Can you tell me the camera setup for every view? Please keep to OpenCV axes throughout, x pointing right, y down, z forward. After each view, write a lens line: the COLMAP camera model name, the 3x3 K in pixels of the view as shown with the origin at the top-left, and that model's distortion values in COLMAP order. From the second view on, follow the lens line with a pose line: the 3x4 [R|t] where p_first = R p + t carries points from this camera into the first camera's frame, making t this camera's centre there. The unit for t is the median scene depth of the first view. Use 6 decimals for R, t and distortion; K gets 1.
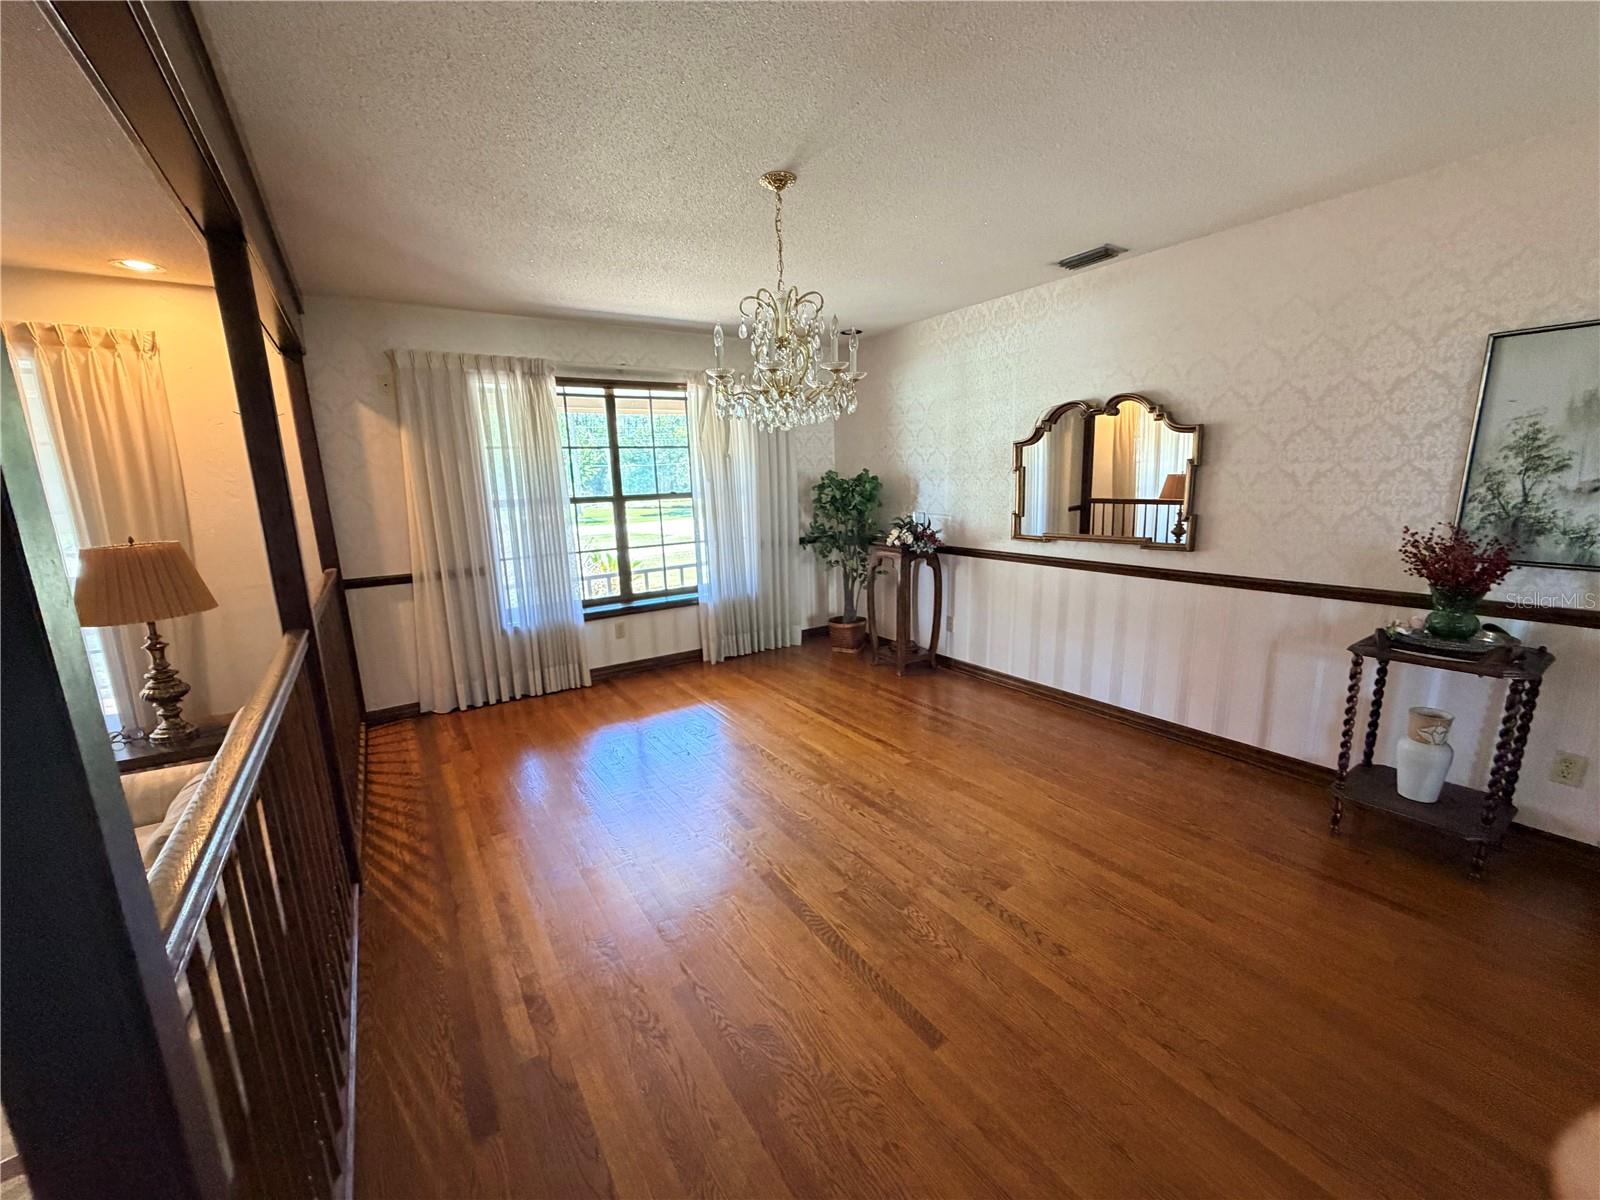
lens RADIAL K [[643.3, 0, 802.3], [0, 643.3, 605.2], [0, 0, 1]] dist [-0.000723, 0.000066]
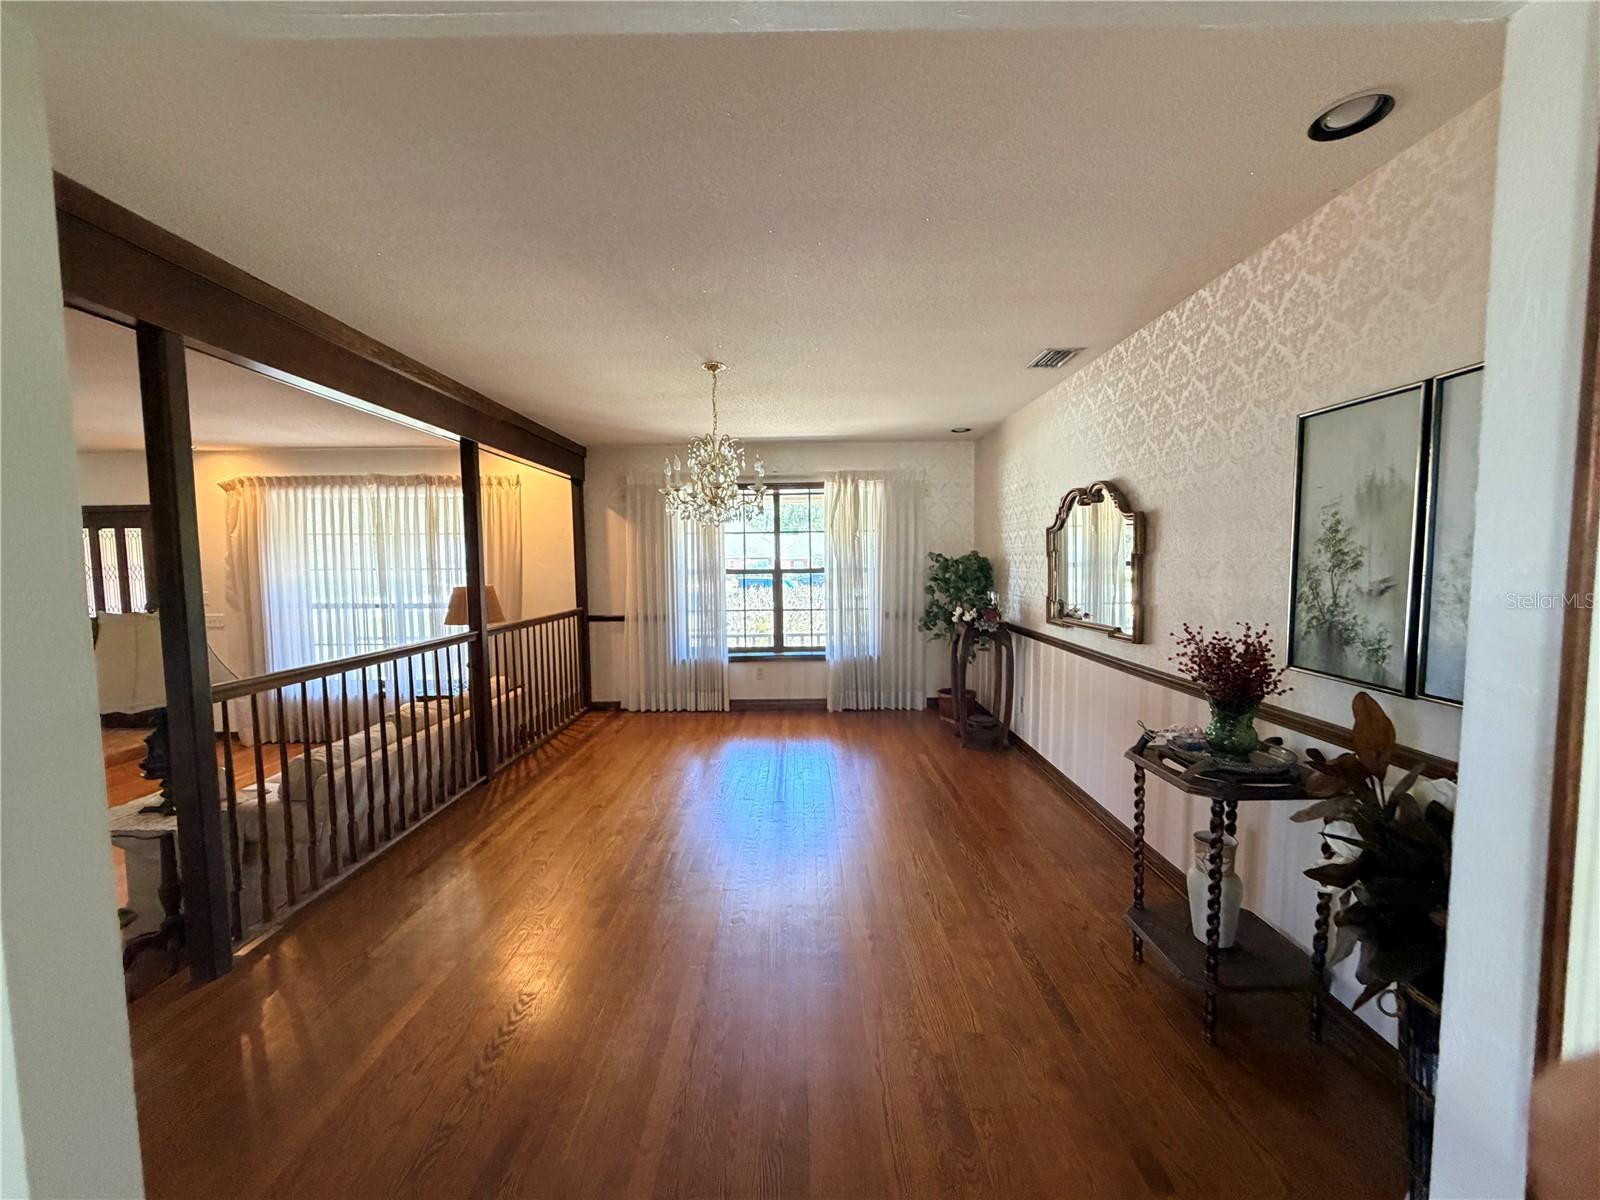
lens RADIAL K [[643.3, 0, 791.4], [0, 643.3, 604.6], [0, 0, 1]] dist [-0.000723, 0.000066]
pose [[0.826733, 0.059103, -0.559482, 0.553645], [-0.123386, 0.989303, -0.077815, -0.004224], [0.548898, 0.133364, 0.825182, -0.044381]]
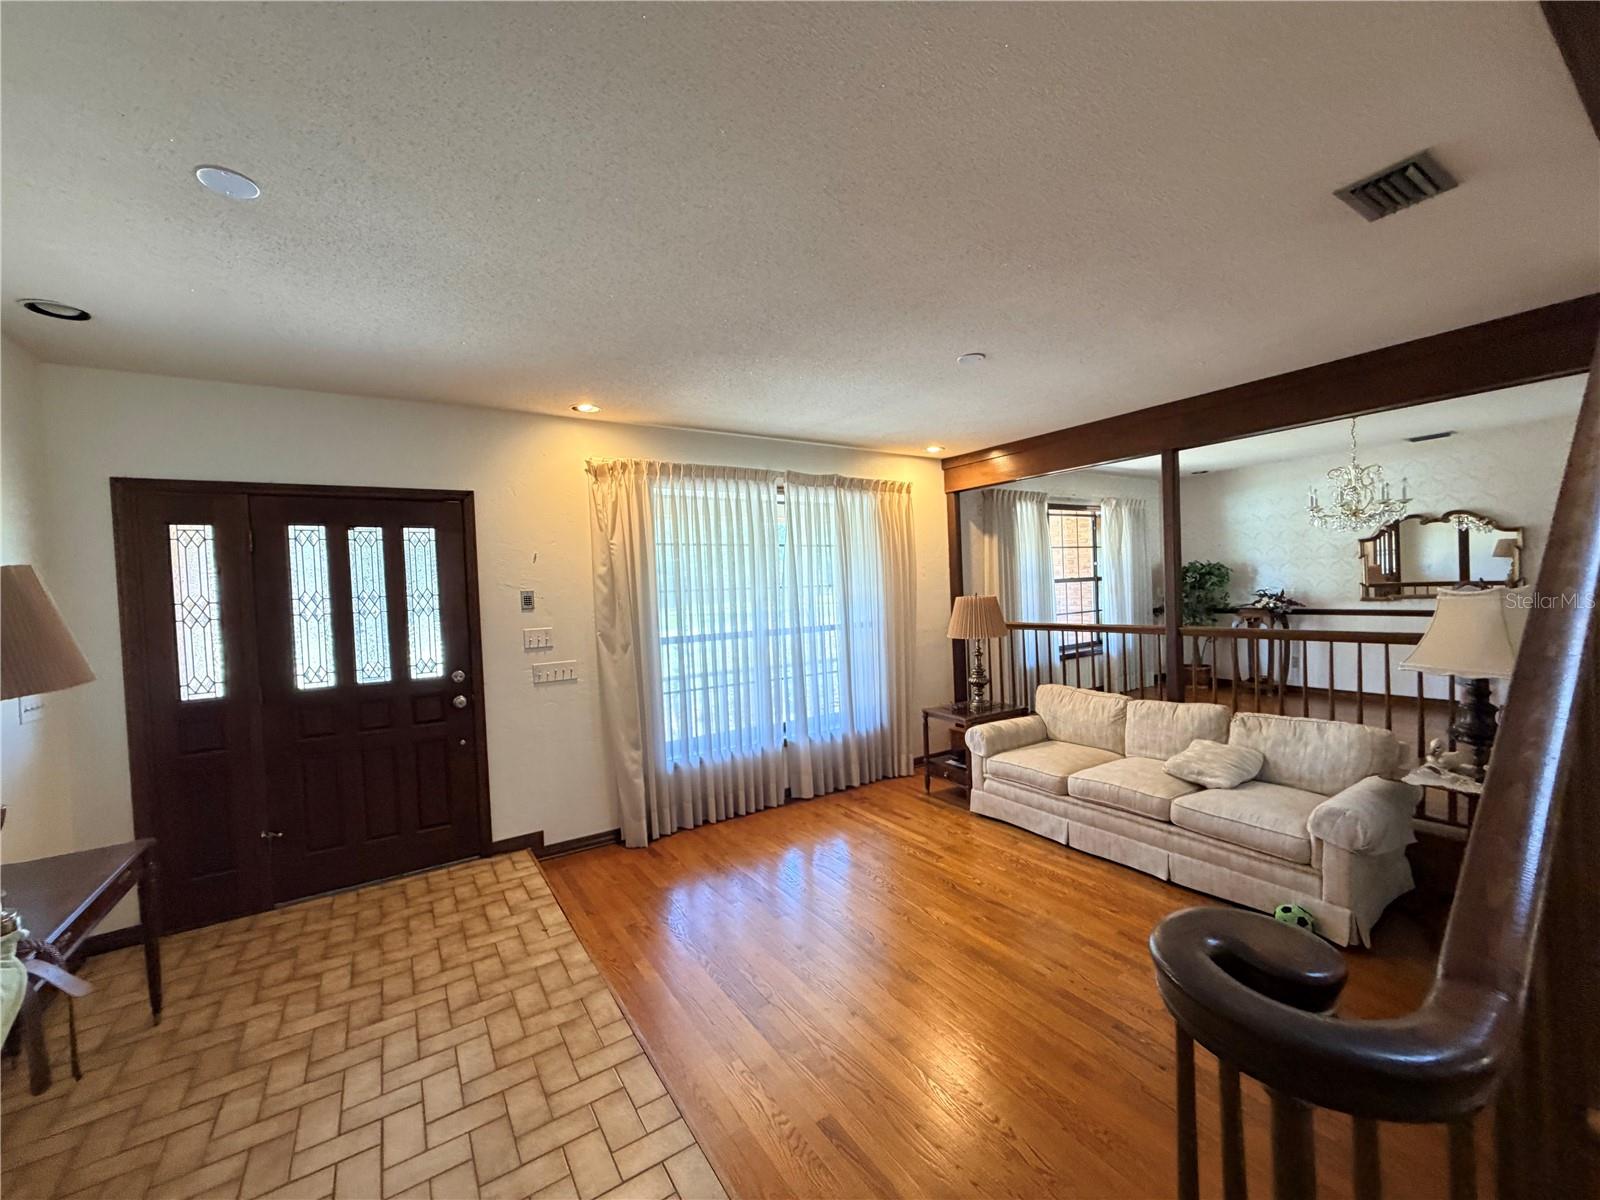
lens RADIAL K [[643.3, 0, 800.9], [0, 643.3, 601.4], [0, 0, 1]] dist [-0.000723, 0.000066]
pose [[0.999931, -0.009917, -0.006366, -1.006197], [0.008704, 0.985690, -0.168346, 0.144888], [0.007944, 0.168279, 0.985707, -0.528253]]
